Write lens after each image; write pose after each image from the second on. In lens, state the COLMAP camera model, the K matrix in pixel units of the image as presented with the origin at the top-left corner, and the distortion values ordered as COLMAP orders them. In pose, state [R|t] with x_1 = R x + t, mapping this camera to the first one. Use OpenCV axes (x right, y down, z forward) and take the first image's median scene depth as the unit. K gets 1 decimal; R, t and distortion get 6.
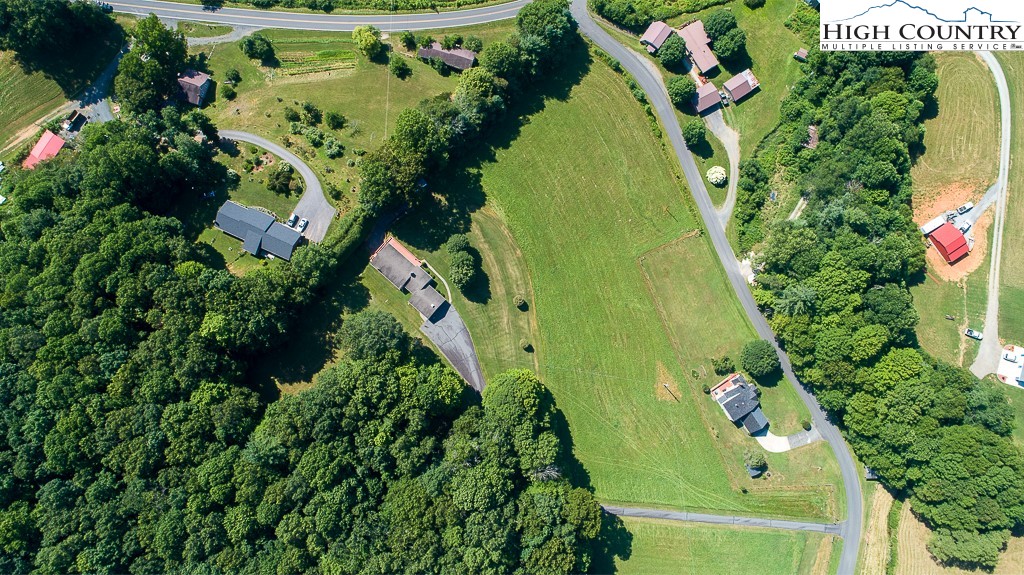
lens RADIAL K [[696.0, 0, 513.7], [0, 696.0, 288.1], [0, 0, 1]] dist [-0.017575, 0.013023]
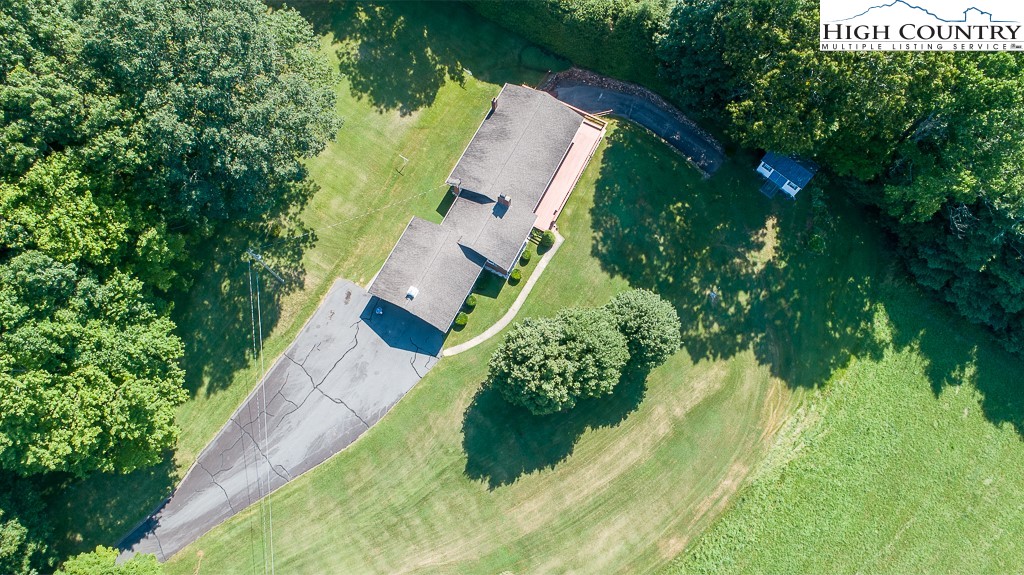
lens RADIAL K [[696.0, 0, 512.3], [0, 696.0, 282.7], [0, 0, 1]] dist [-0.017575, 0.013023]
pose [[0.236764, 0.924436, -0.298932, -0.023682], [-0.966858, 0.254444, 0.021077, -0.020723], [0.095546, 0.284034, 0.954042, 0.706519]]
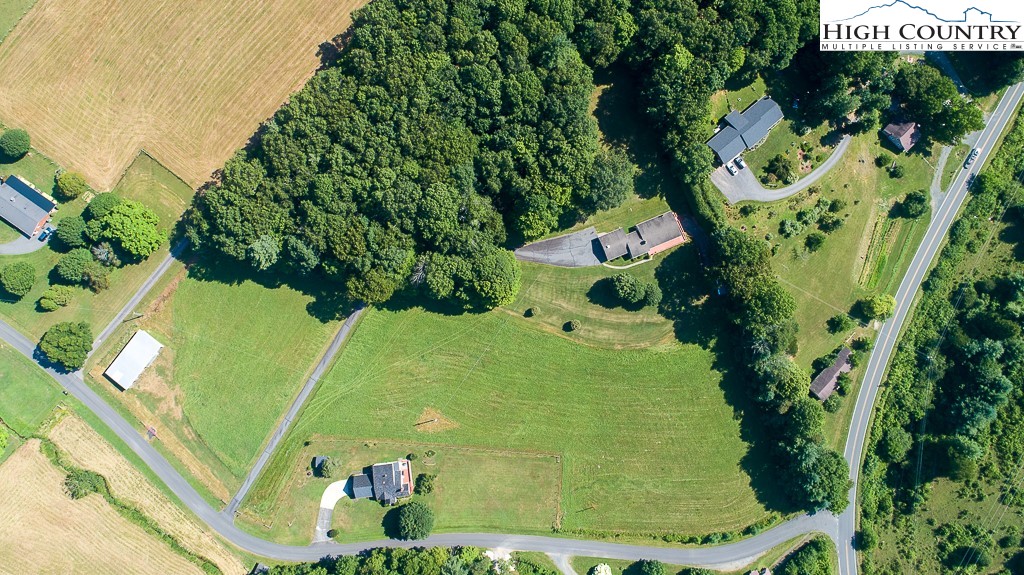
lens RADIAL K [[813.3, 0, 508.4], [0, 813.3, 240.0], [0, 0, 1]] dist [-0.014404, 0.004807]
pose [[-0.444378, 0.887417, -0.122550, 0.086395], [-0.893593, -0.429415, 0.130742, 0.004033], [0.063398, 0.167609, 0.983813, -0.196034]]
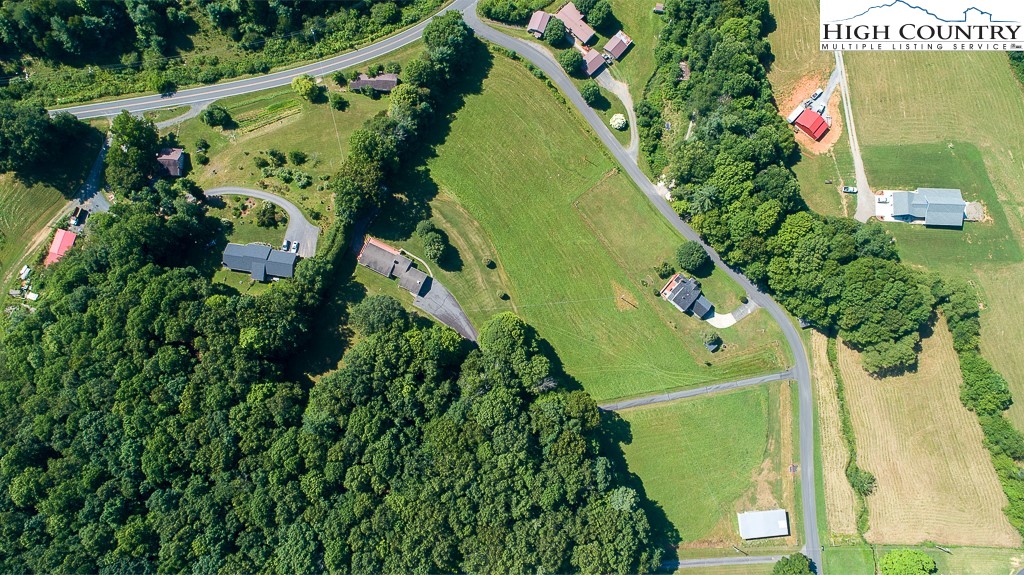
lens RADIAL K [[696.0, 0, 513.0], [0, 696.0, 287.7], [0, 0, 1]] dist [-0.017575, 0.013023]
pose [[0.962949, -0.265511, 0.047259, -0.017981], [0.266653, 0.963592, -0.019649, 0.098702], [-0.040321, 0.031523, 0.998689, -0.203121]]
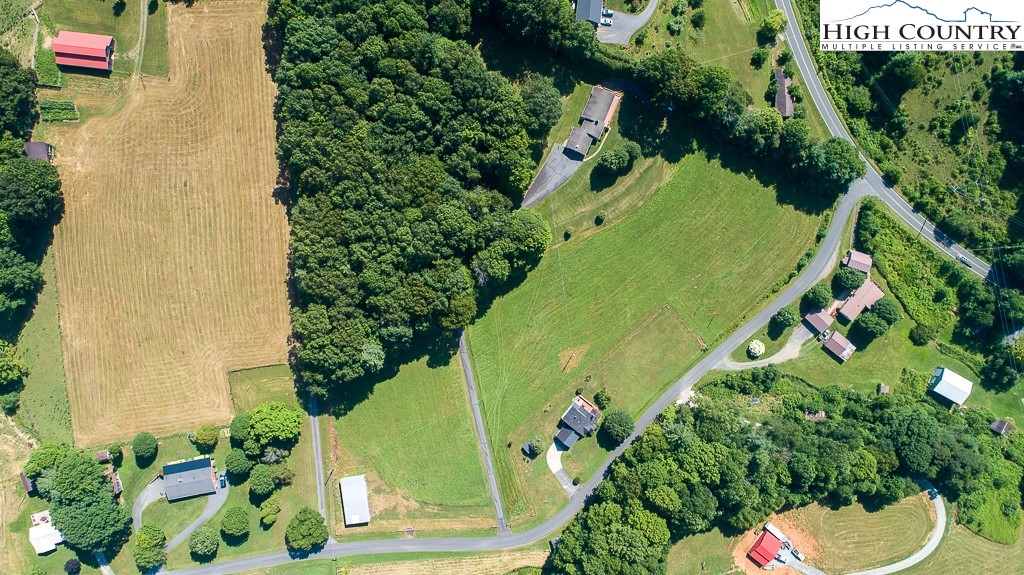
lens RADIAL K [[696.0, 0, 511.1], [0, 696.0, 289.5], [0, 0, 1]] dist [-0.017575, 0.013023]
pose [[0.312391, 0.949794, -0.017405, 0.100362], [-0.946686, 0.312782, 0.077149, 0.115011], [0.078720, -0.007623, 0.996868, -0.202205]]
